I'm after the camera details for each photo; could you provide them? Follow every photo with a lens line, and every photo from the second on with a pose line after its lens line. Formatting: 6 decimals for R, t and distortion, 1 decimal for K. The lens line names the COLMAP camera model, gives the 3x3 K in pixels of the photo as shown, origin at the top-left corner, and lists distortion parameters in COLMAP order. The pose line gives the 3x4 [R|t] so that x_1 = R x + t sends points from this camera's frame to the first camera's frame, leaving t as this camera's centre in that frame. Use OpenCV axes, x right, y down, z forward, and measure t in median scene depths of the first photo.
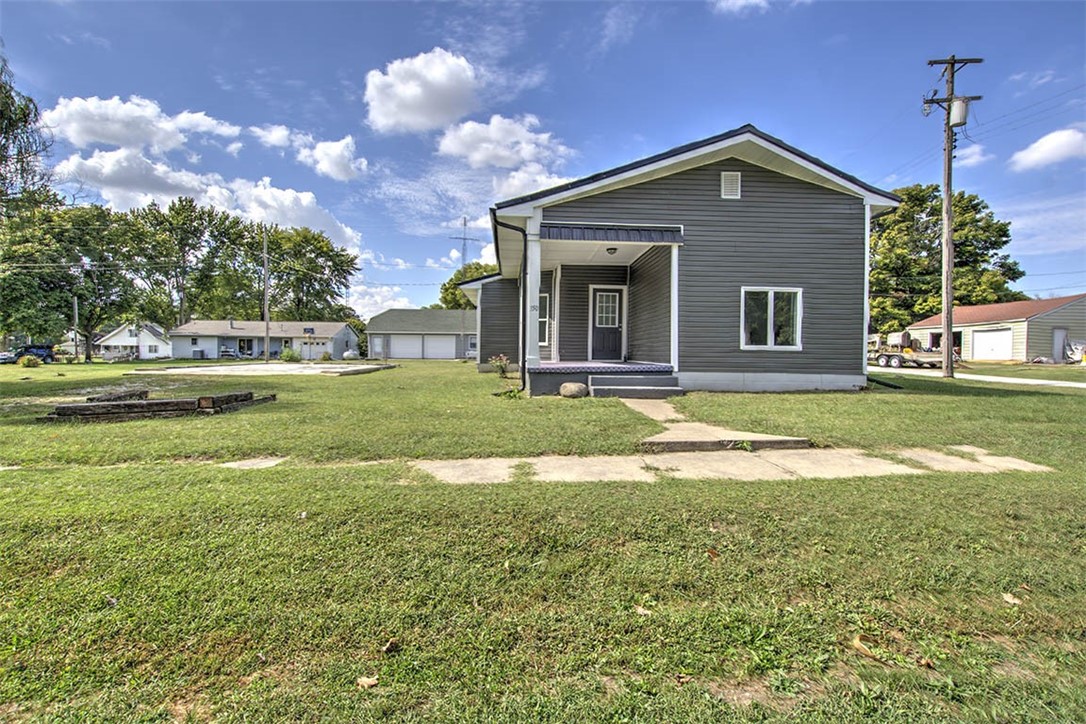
lens RADIAL K [[521.3, 0, 543.0], [0, 521.3, 362.0], [0, 0, 1]] dist [-0.003564, -0.001192]
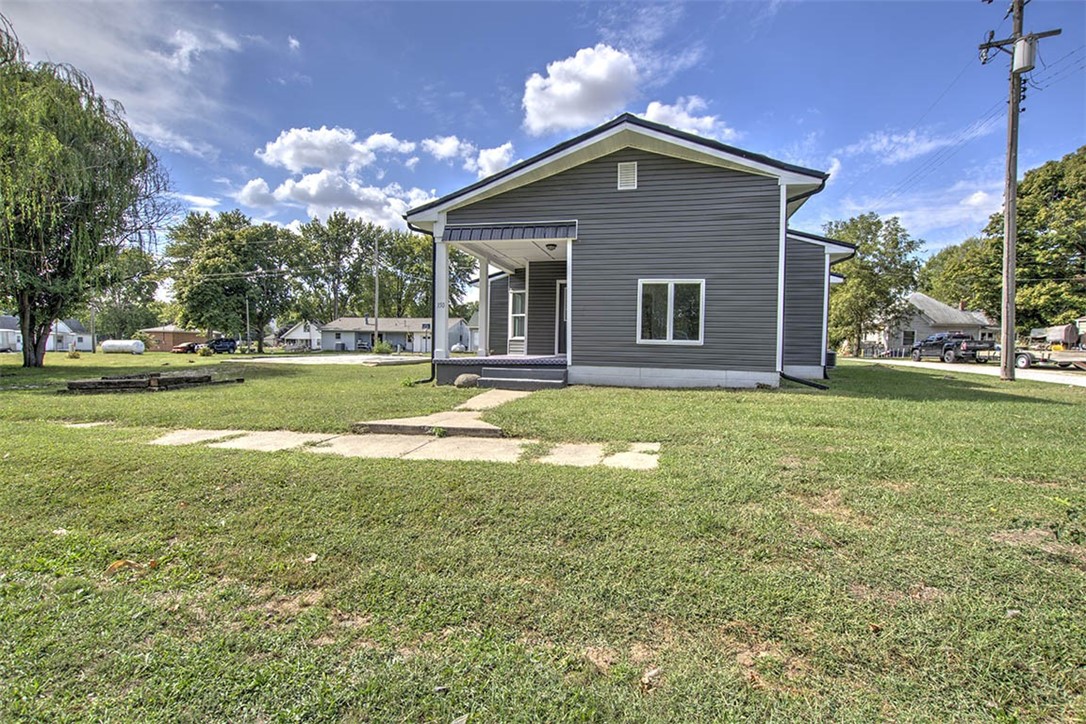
lens RADIAL K [[521.3, 0, 543.0], [0, 521.3, 362.0], [0, 0, 1]] dist [-0.003564, -0.001192]
pose [[0.961461, 0.014271, -0.274570, 0.297181], [-0.011450, 0.999864, 0.011874, 0.000393], [0.274702, -0.008272, 0.961494, 0.006733]]
